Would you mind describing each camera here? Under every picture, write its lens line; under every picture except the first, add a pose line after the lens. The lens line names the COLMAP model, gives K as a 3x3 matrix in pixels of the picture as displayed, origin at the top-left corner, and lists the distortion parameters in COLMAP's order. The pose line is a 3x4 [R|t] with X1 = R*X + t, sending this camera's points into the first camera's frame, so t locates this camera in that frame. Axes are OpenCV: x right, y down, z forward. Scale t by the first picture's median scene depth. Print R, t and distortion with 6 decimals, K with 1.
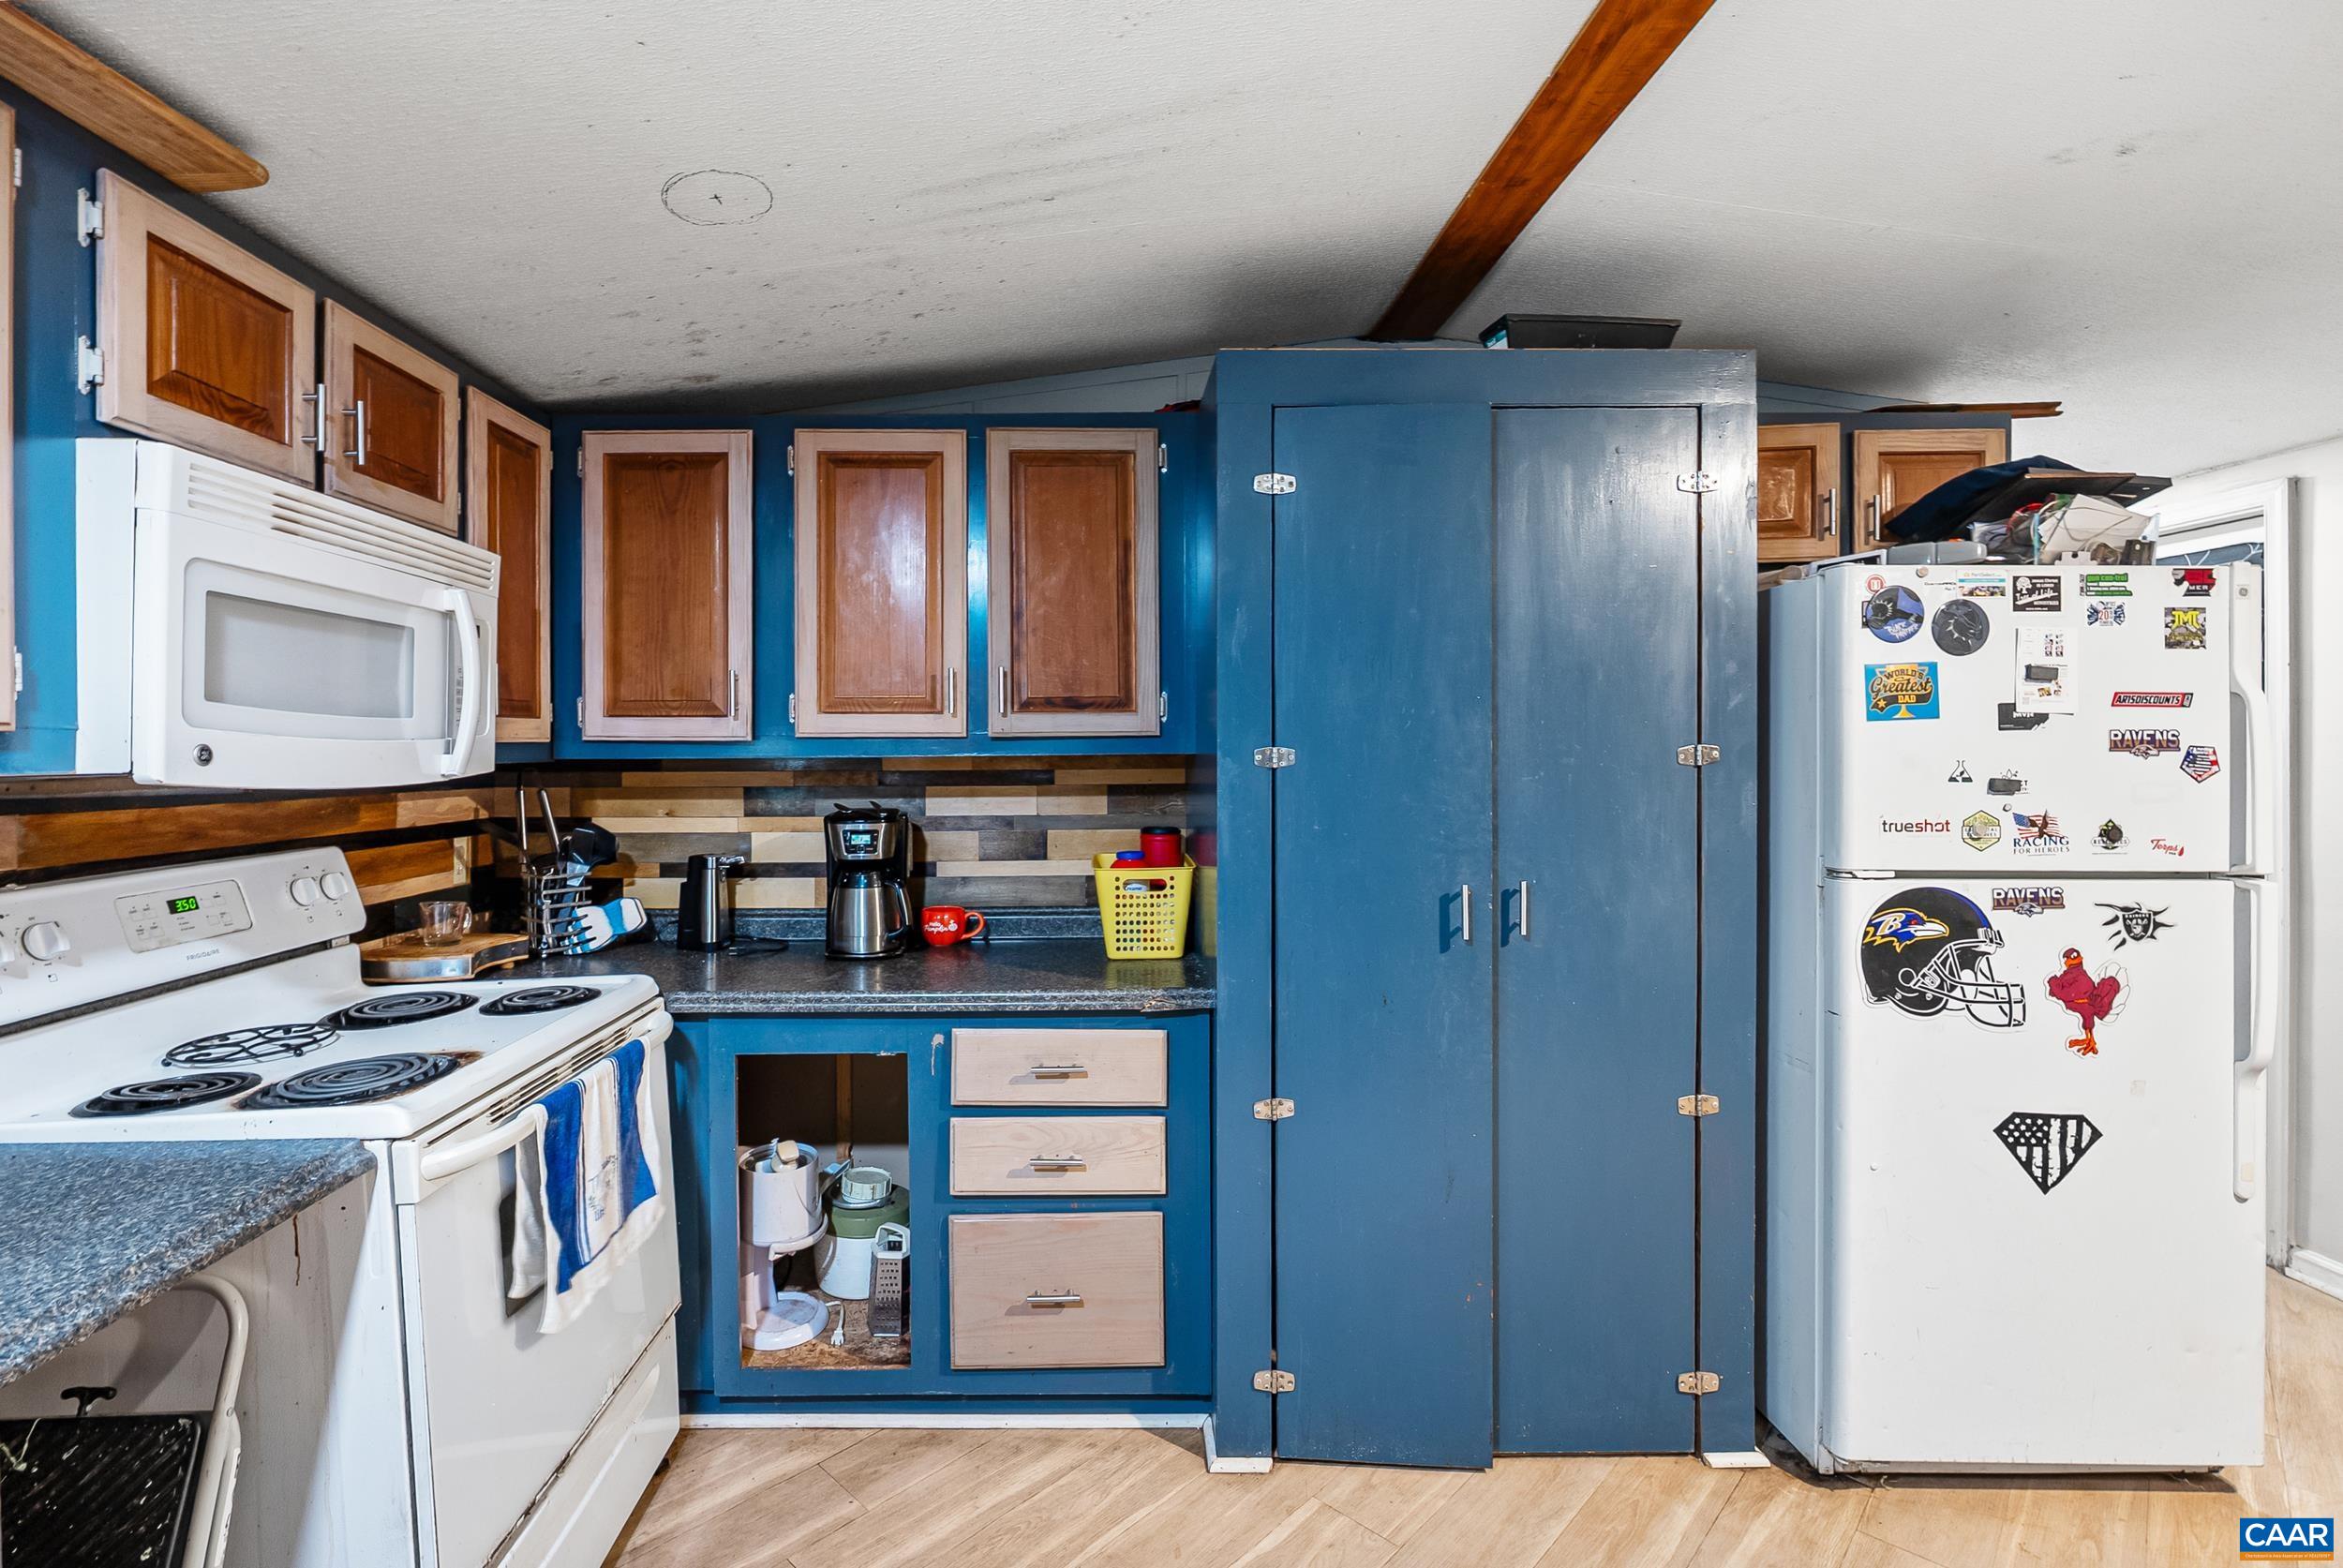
lens RADIAL K [[1046.8, 0, 1118.0], [0, 1046.8, 758.7], [0, 0, 1]] dist [-0.002543, -0.000372]
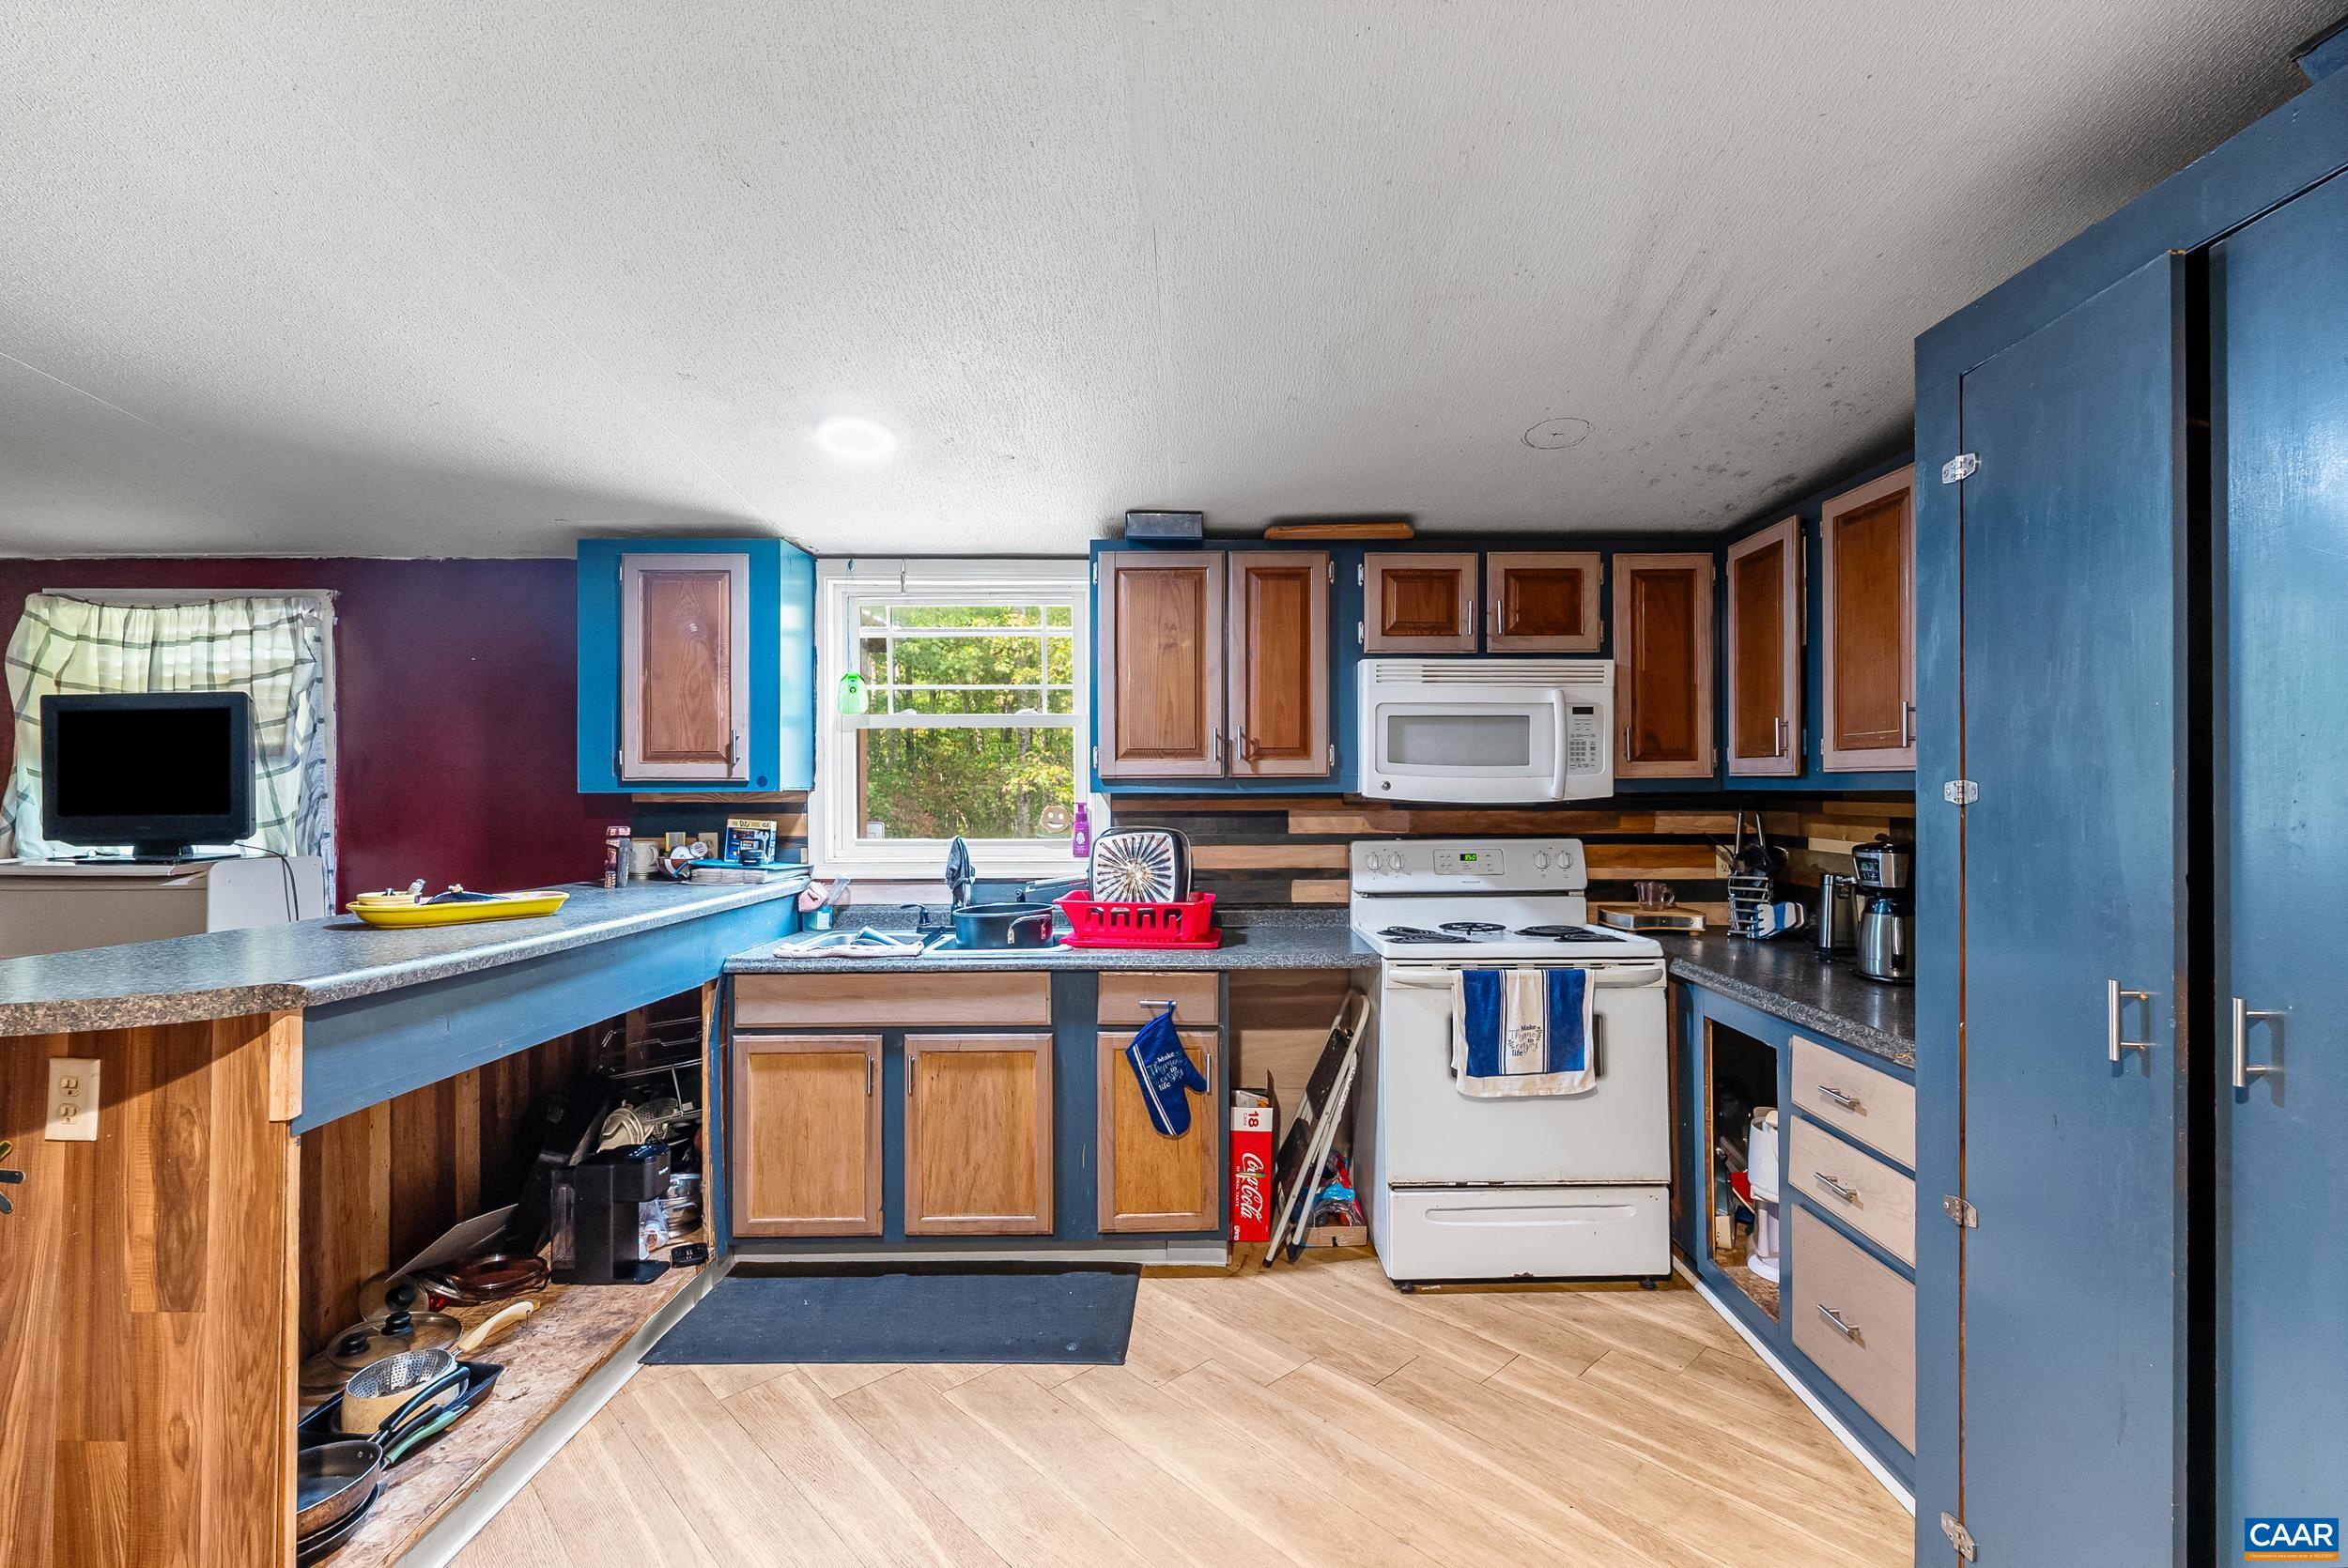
lens RADIAL K [[1048.9, 0, 1193.1], [0, 1048.9, 771.2], [0, 0, 1]] dist [-0.002543, -0.000372]
pose [[-0.008830, -0.011257, -0.999898, 0.965315], [-0.007212, 0.999911, -0.011193, -0.003580], [0.999935, 0.007113, -0.008910, 0.372482]]
